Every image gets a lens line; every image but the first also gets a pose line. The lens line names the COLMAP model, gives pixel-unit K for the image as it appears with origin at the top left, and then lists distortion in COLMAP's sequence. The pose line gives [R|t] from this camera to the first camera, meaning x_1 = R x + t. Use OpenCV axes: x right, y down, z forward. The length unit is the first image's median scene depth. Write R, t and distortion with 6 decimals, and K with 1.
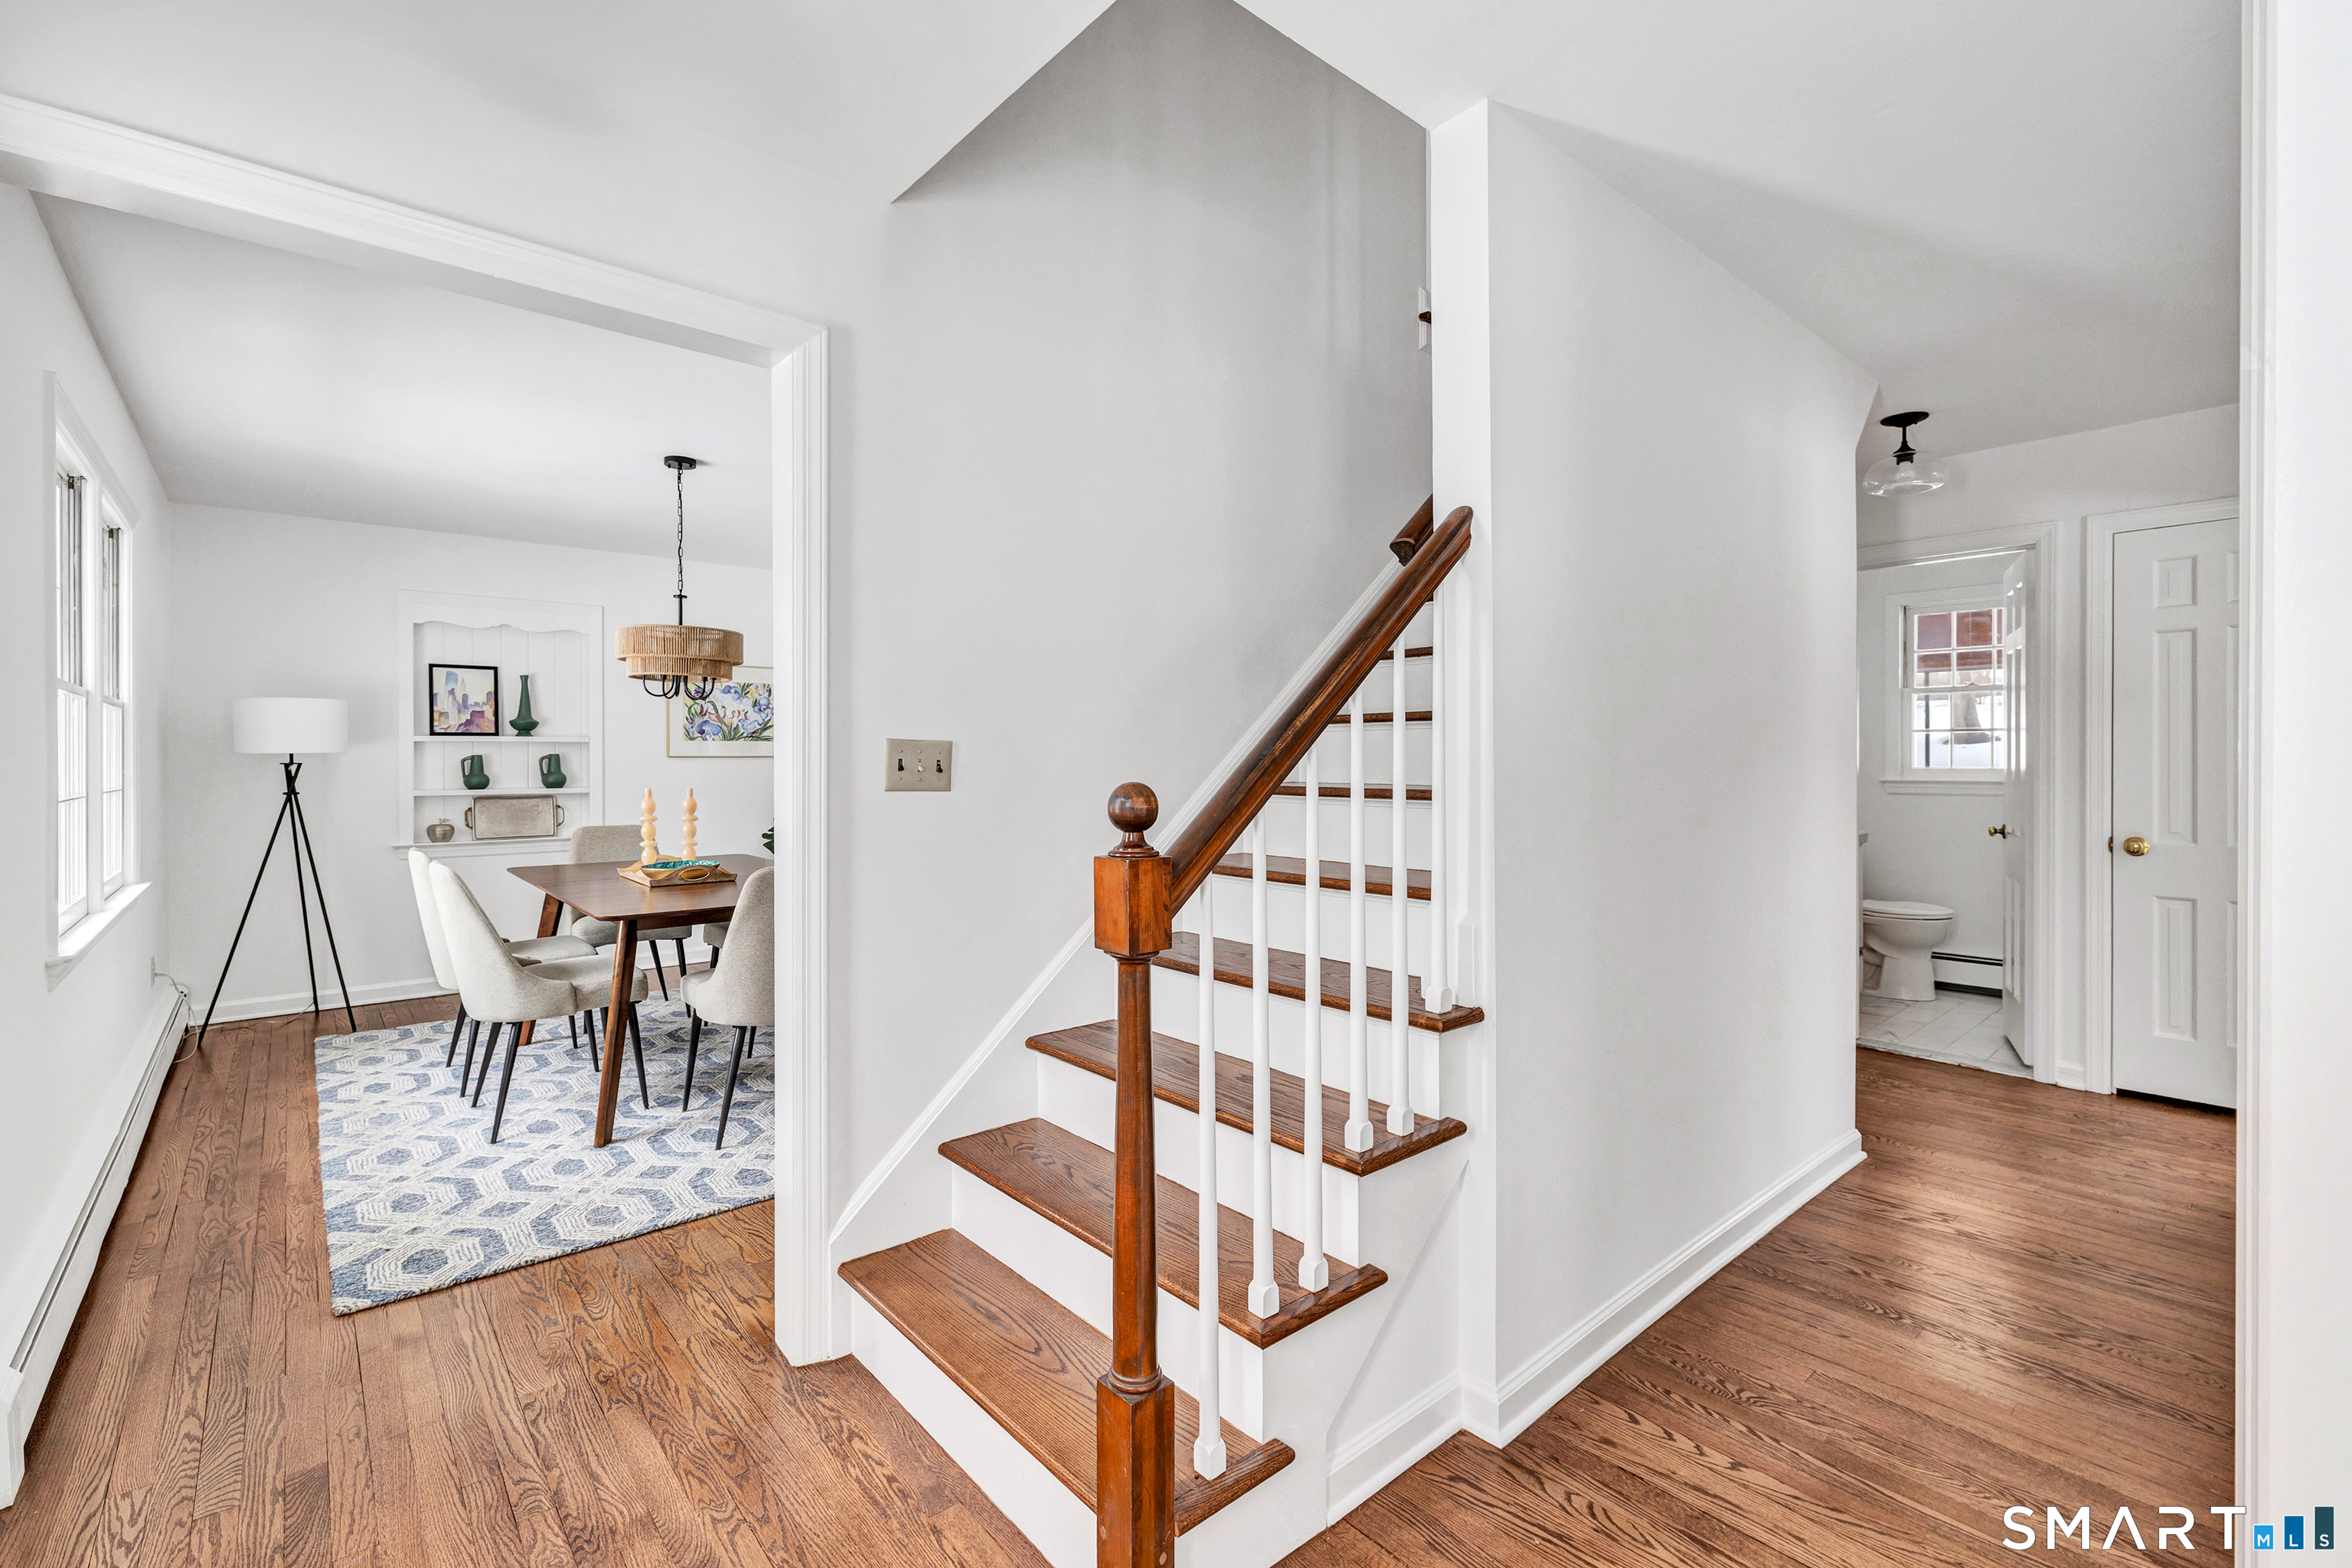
lens RADIAL K [[1039.5, 0, 1175.8], [0, 1039.5, 770.6], [0, 0, 1]] dist [-0.002224, 0.002321]
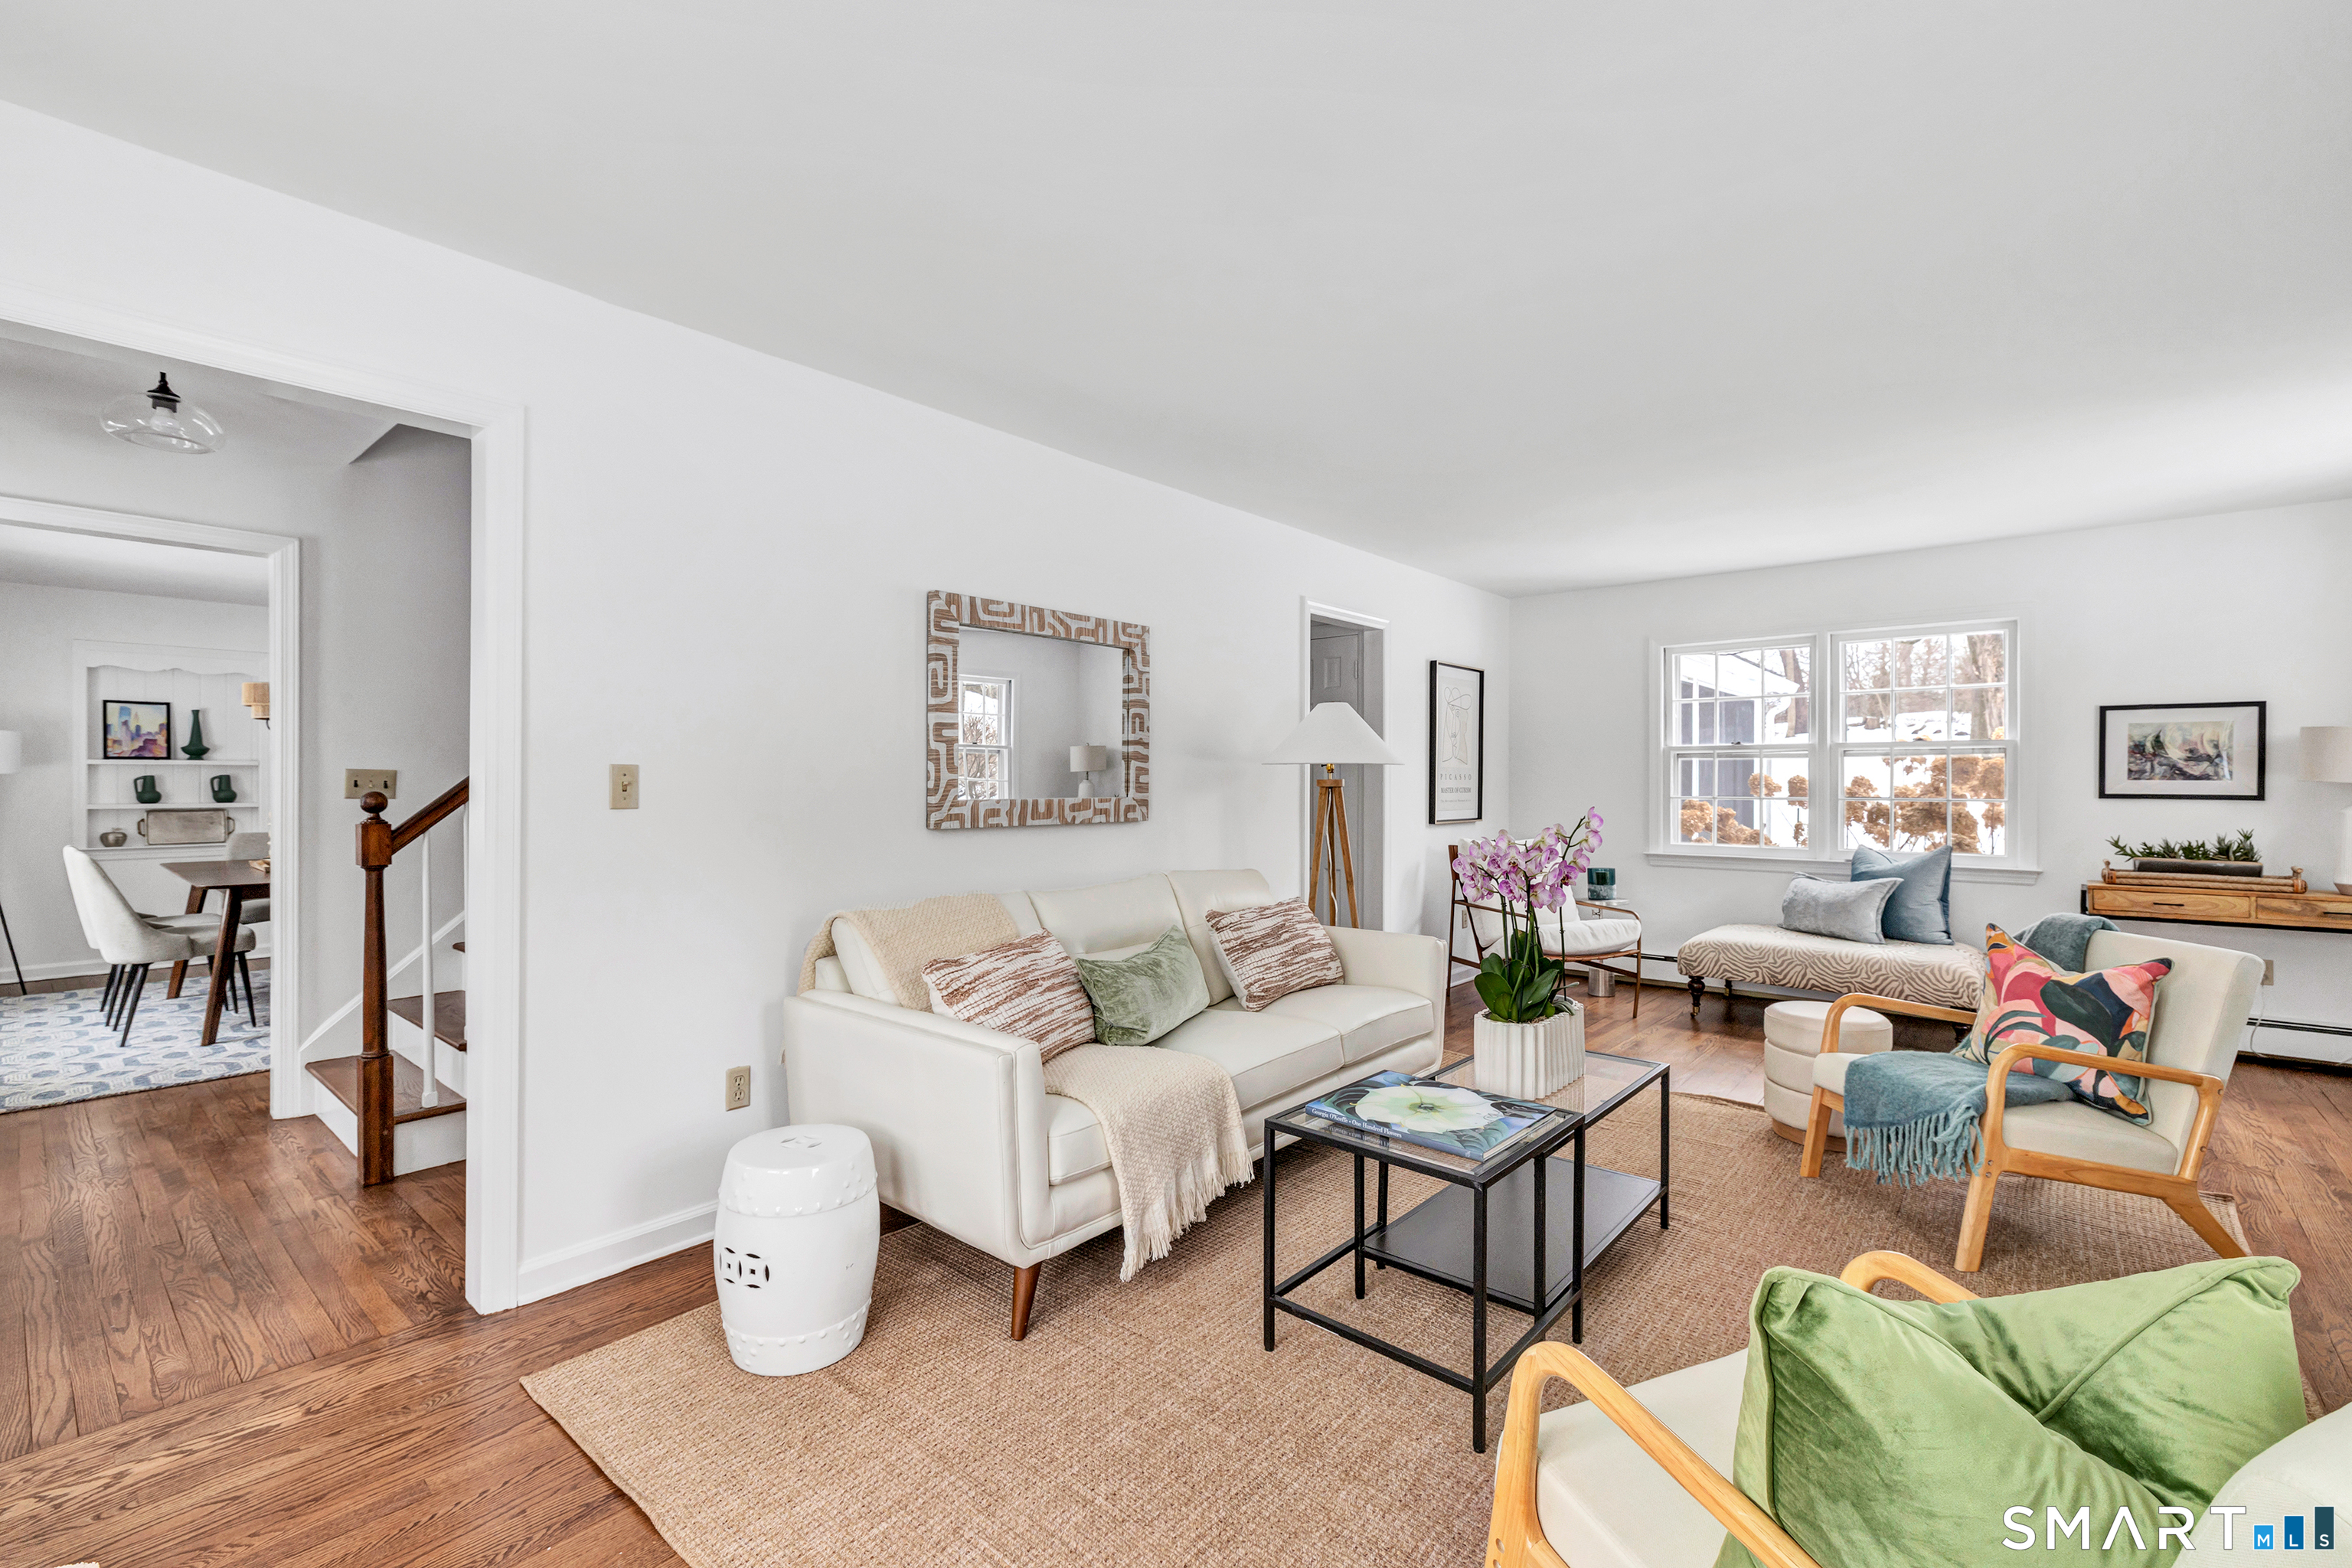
lens RADIAL K [[1039.5, 0, 1167.1], [0, 1039.5, 780.8], [0, 0, 1]] dist [-0.002224, 0.002321]
pose [[0.989906, 0.004274, 0.141663, 0.335073], [-0.002627, 0.999927, -0.011815, 0.002617], [-0.141703, 0.011323, 0.989844, -0.372668]]
